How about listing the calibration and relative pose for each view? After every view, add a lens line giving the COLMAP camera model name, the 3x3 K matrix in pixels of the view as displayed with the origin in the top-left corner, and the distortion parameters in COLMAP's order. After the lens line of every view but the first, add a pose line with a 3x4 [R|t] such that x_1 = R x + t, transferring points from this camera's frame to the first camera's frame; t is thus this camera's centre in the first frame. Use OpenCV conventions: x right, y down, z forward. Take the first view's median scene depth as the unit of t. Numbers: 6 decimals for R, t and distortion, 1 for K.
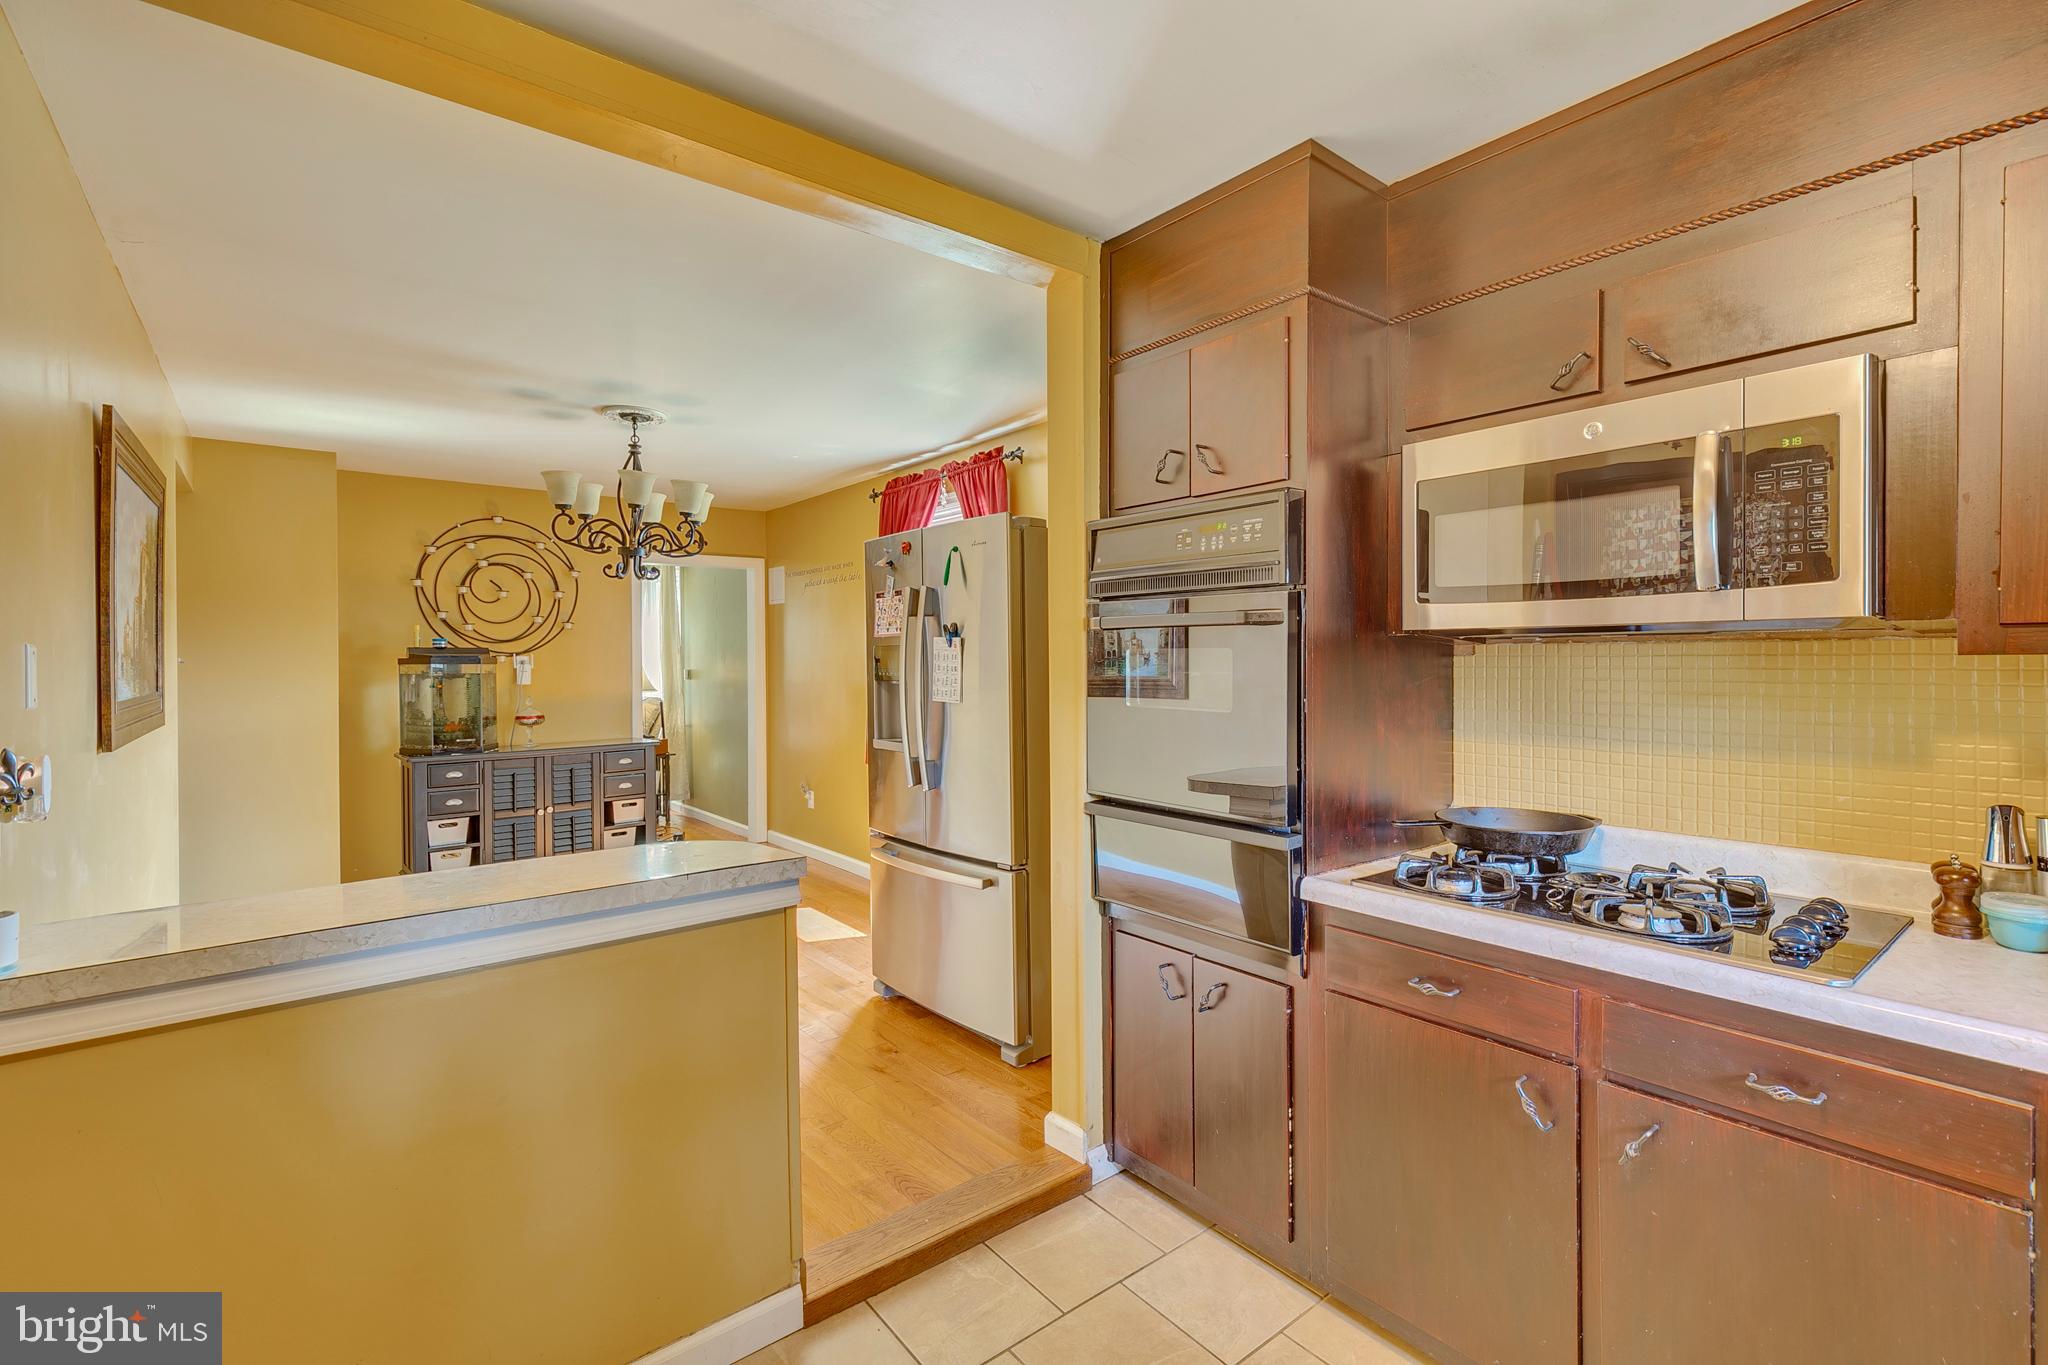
lens RADIAL K [[918.7, 0, 1036.6], [0, 918.7, 668.2], [0, 0, 1]] dist [0.004504, -0.001521]
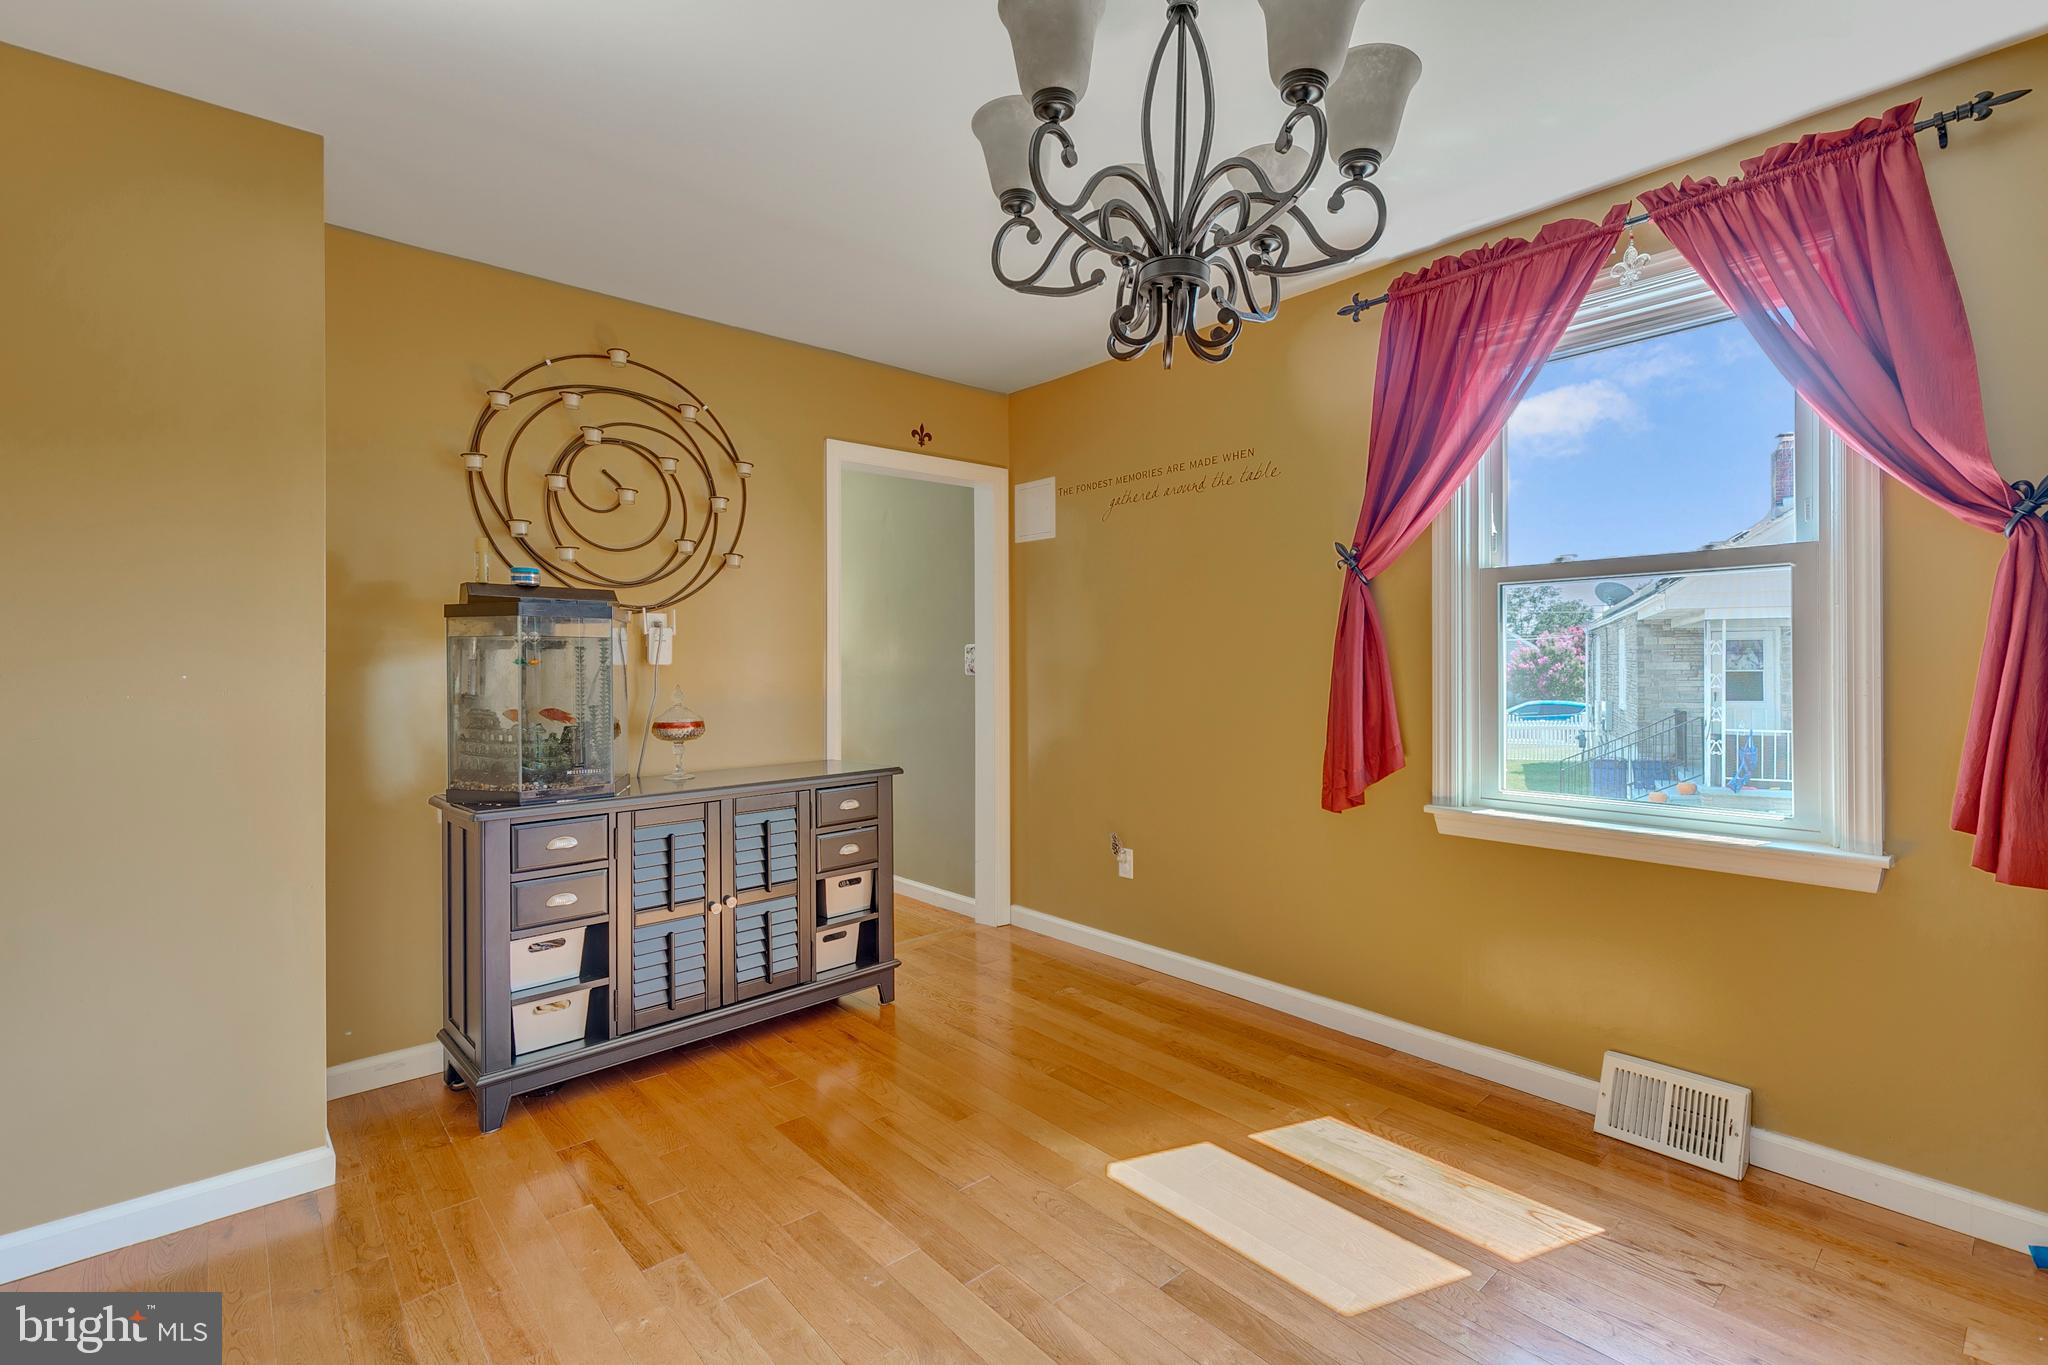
lens RADIAL K [[918.7, 0, 1036.4], [0, 918.7, 666.0], [0, 0, 1]] dist [0.004504, -0.001521]
pose [[0.998825, 0.001739, 0.048438, -0.385230], [-0.001335, 0.999964, -0.008372, 0.024376], [-0.048451, 0.008297, 0.998791, 0.474973]]
